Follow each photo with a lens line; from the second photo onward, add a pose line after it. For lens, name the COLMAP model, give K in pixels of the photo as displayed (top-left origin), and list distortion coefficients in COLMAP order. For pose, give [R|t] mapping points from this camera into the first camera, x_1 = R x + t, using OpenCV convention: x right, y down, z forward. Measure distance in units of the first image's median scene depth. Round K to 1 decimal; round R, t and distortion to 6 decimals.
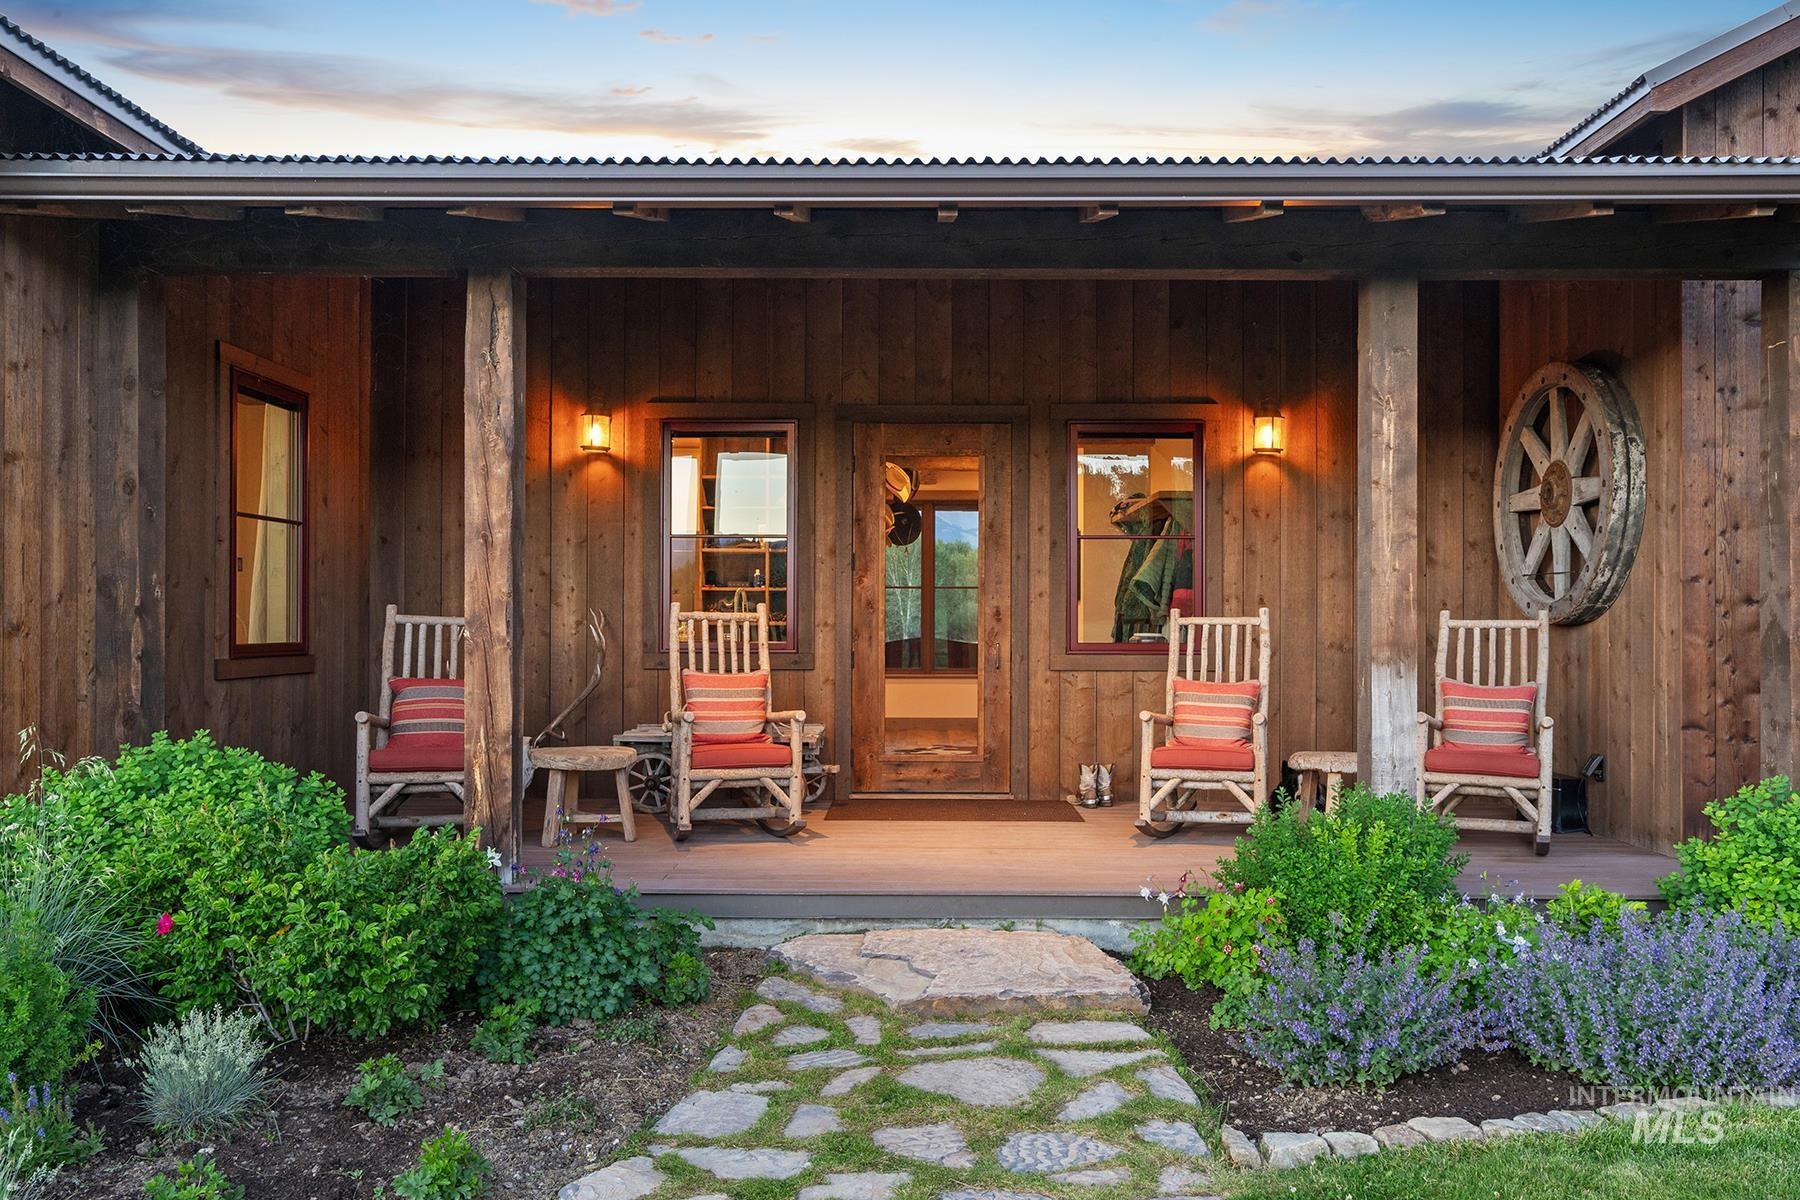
lens RADIAL K [[1395.2, 0, 900.8], [0, 1395.2, 625.6], [0, 0, 1]] dist [0.006423, 0.000793]
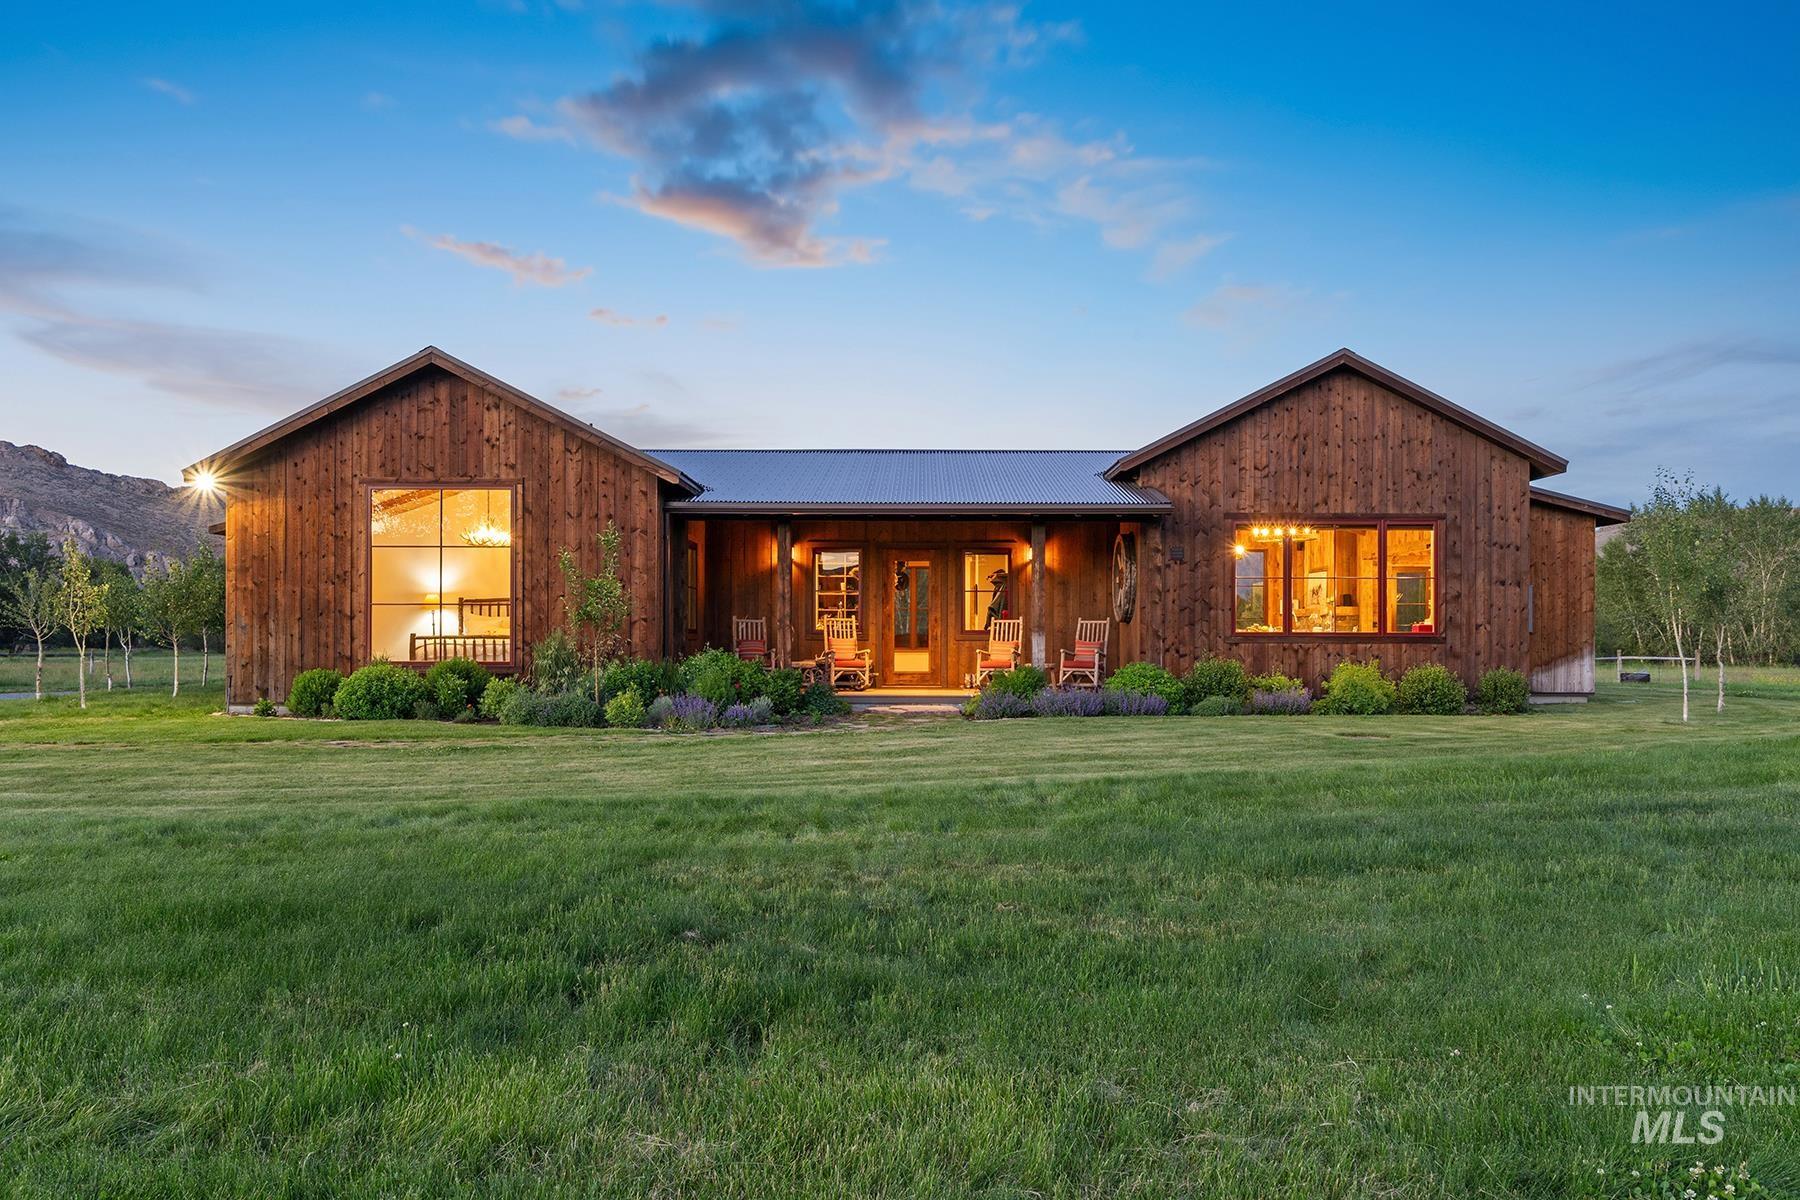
lens RADIAL K [[1284.3, 0, 900.0], [0, 1284.3, 600.0], [0, 0, 1]] dist [-0.002210, -0.000395]
pose [[1.000000, -0.000909, -0.000195, 0.000103], [0.000903, 0.999552, -0.029921, 0.029022], [0.000222, 0.029921, 0.999552, -1.524106]]
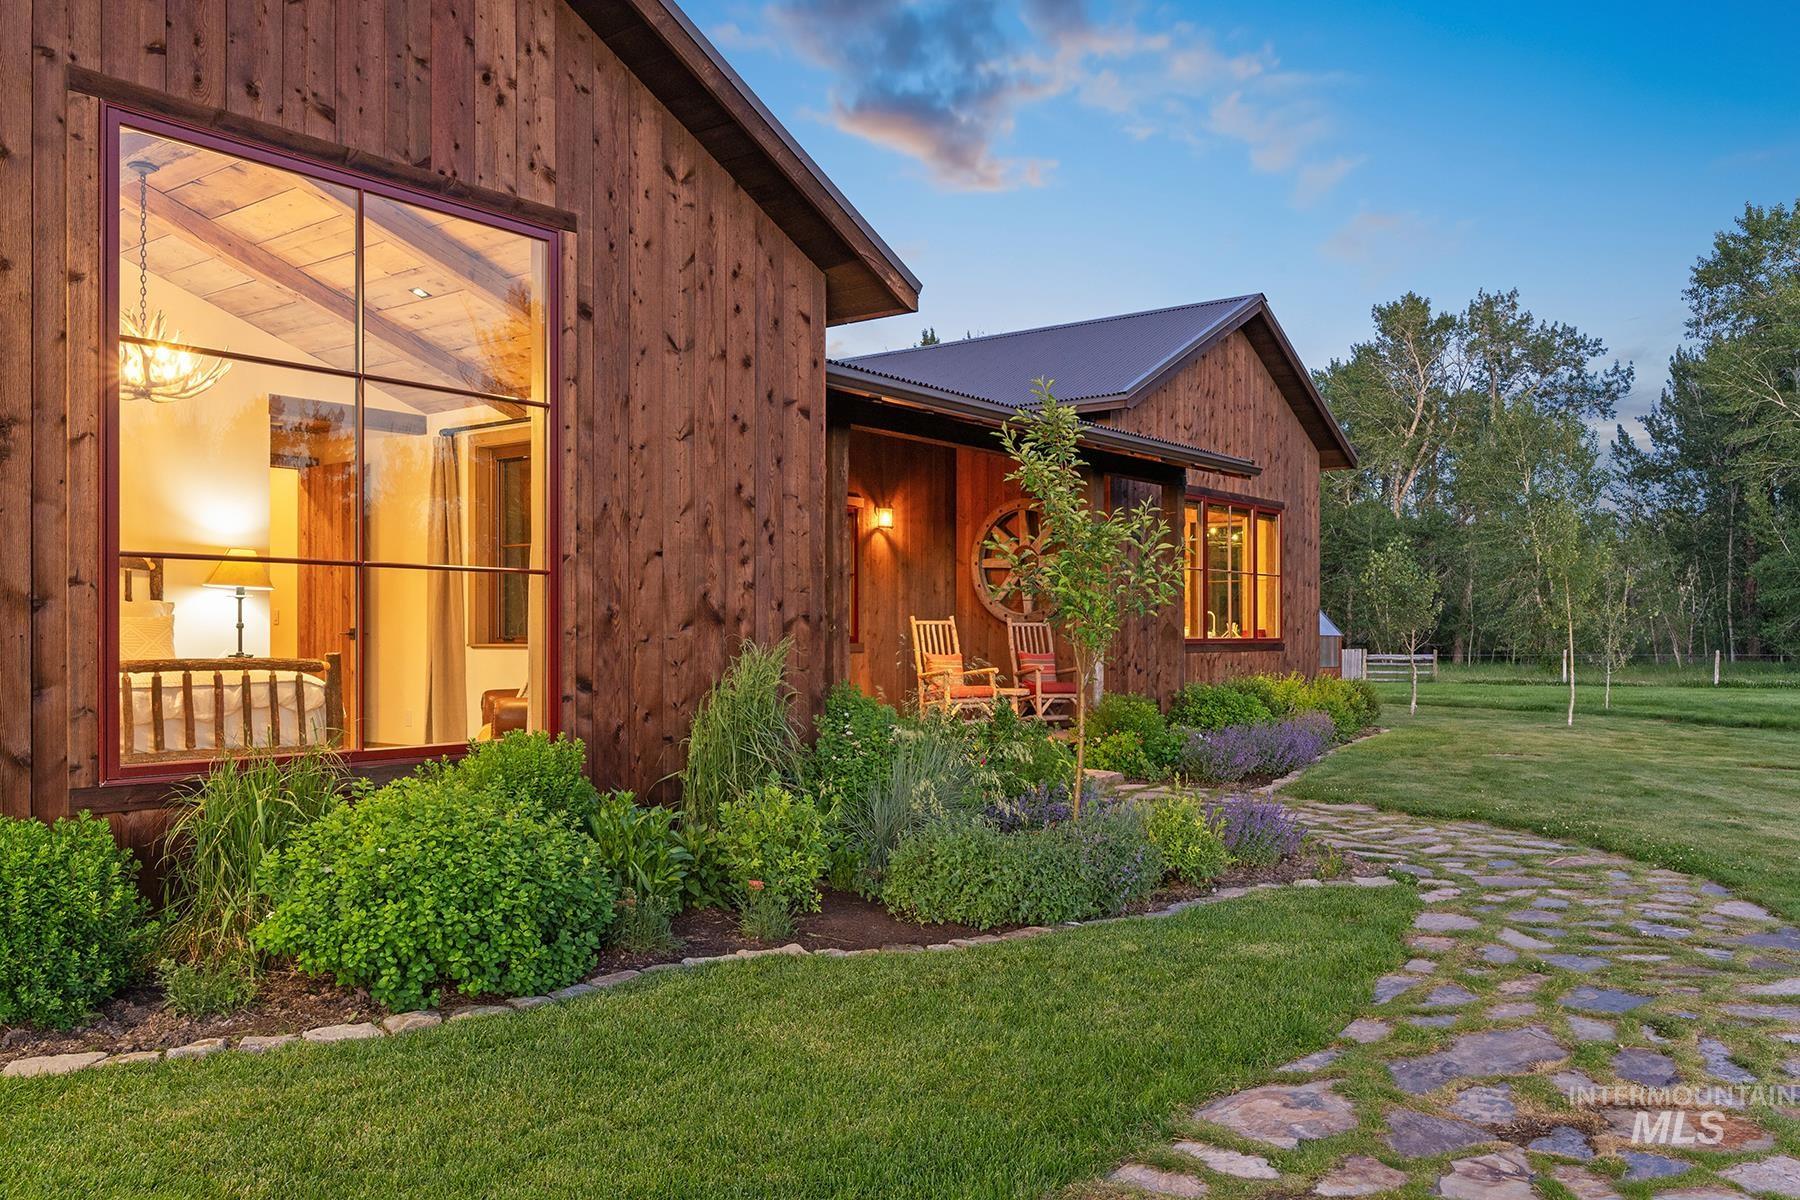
lens RADIAL K [[1395.2, 0, 900.8], [0, 1395.2, 625.6], [0, 0, 1]] dist [0.006423, 0.000793]
pose [[0.594690, 0.001742, 0.803953, -1.144661], [0.003553, 0.999982, -0.004795, 0.008155], [-0.803947, 0.005708, 0.594674, -0.072758]]
